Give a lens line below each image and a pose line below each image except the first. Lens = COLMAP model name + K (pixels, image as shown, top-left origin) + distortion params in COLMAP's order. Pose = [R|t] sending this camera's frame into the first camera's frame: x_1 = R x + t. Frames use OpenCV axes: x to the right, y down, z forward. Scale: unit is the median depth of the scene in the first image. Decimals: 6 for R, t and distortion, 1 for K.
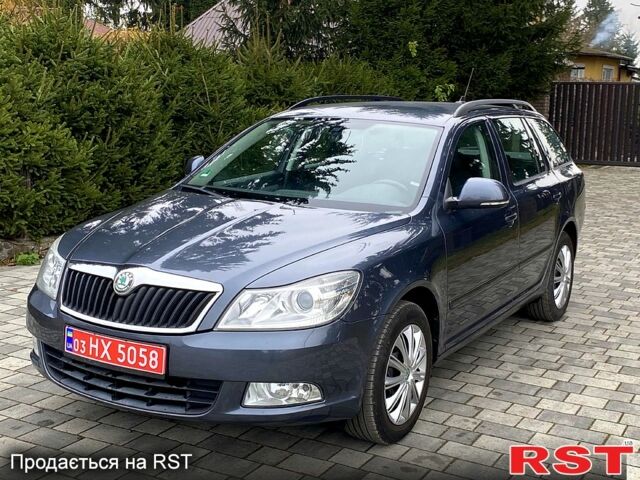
lens RADIAL K [[907.1, 0, 320.0], [0, 907.1, 240.0], [0, 0, 1]] dist [0.209489, -0.684991]
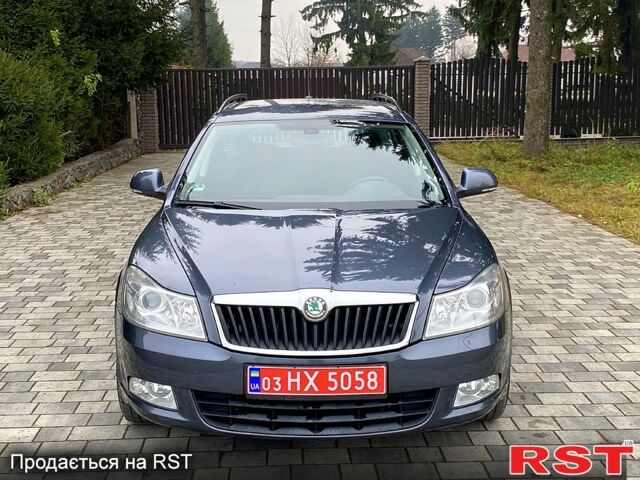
lens RADIAL K [[907.1, 0, 320.0], [0, 907.1, 240.0], [0, 0, 1]] dist [0.209489, -0.684991]
pose [[0.852455, -0.123000, 0.508125, -0.687968], [0.113508, 0.992290, 0.049772, -0.071095], [-0.510329, 0.015248, 0.859844, 0.185119]]
